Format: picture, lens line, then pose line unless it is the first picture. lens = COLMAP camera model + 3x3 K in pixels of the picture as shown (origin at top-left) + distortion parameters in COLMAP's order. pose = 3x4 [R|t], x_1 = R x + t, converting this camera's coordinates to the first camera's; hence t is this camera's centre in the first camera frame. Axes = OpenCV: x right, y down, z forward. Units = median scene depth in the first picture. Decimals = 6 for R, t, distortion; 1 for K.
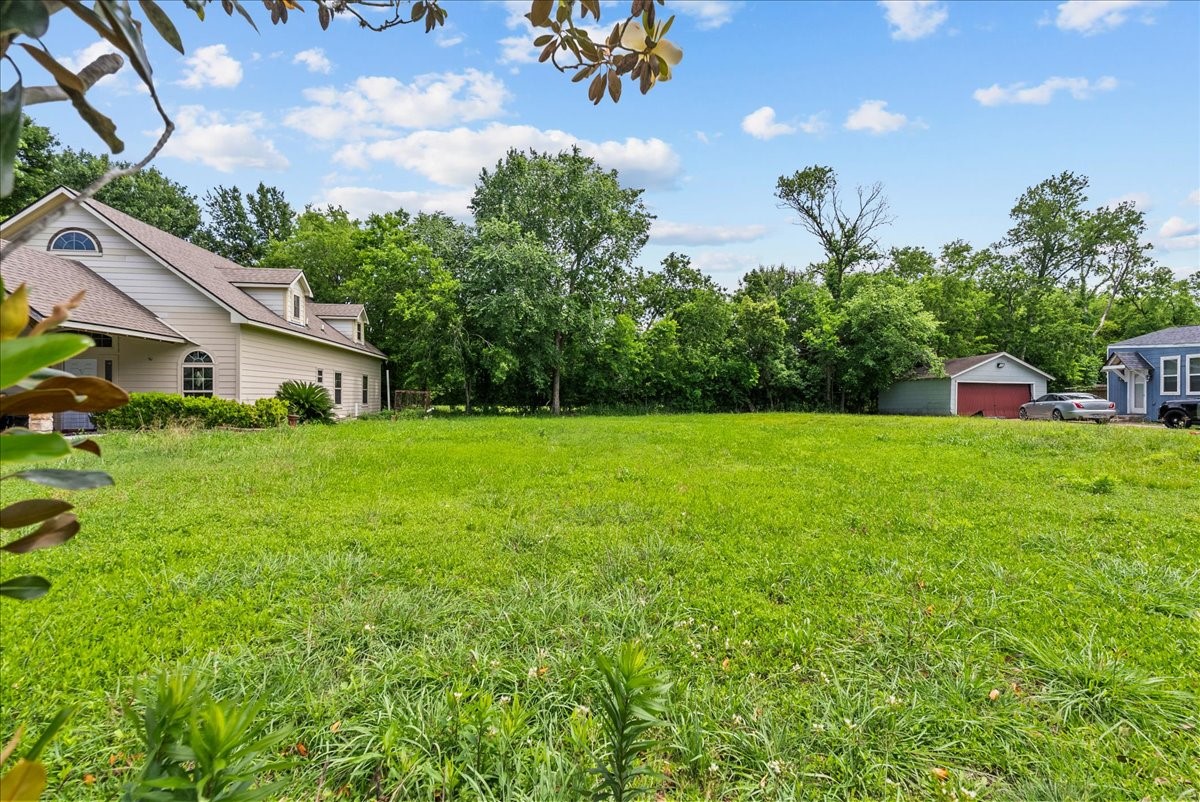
lens RADIAL K [[515.2, 0, 600.0], [0, 515.2, 401.0], [0, 0, 1]] dist [-0.000331, 0.000018]
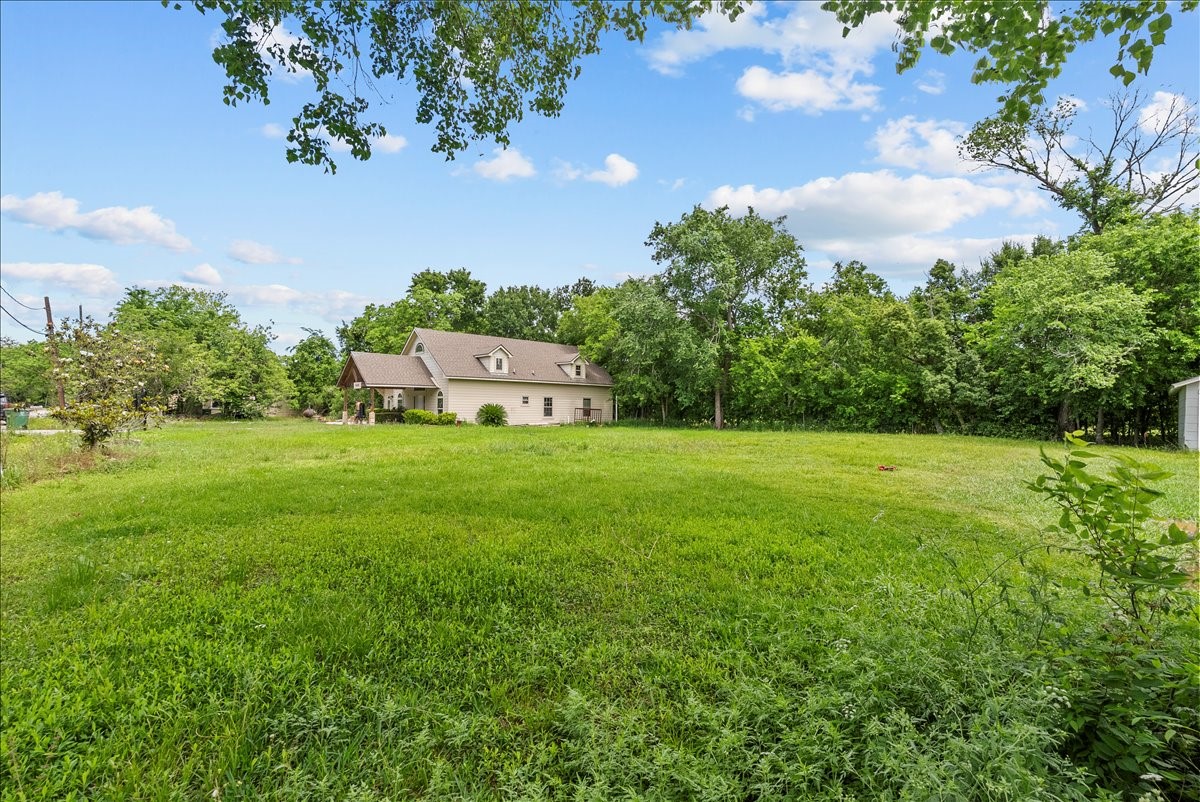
lens RADIAL K [[515.2, 0, 600.0], [0, 515.2, 401.0], [0, 0, 1]] dist [-0.000331, 0.000018]
pose [[0.602438, -0.002599, -0.798162, 0.656896], [-0.009900, 0.999893, -0.010728, -0.018129], [0.798104, 0.014365, 0.602348, 0.090554]]
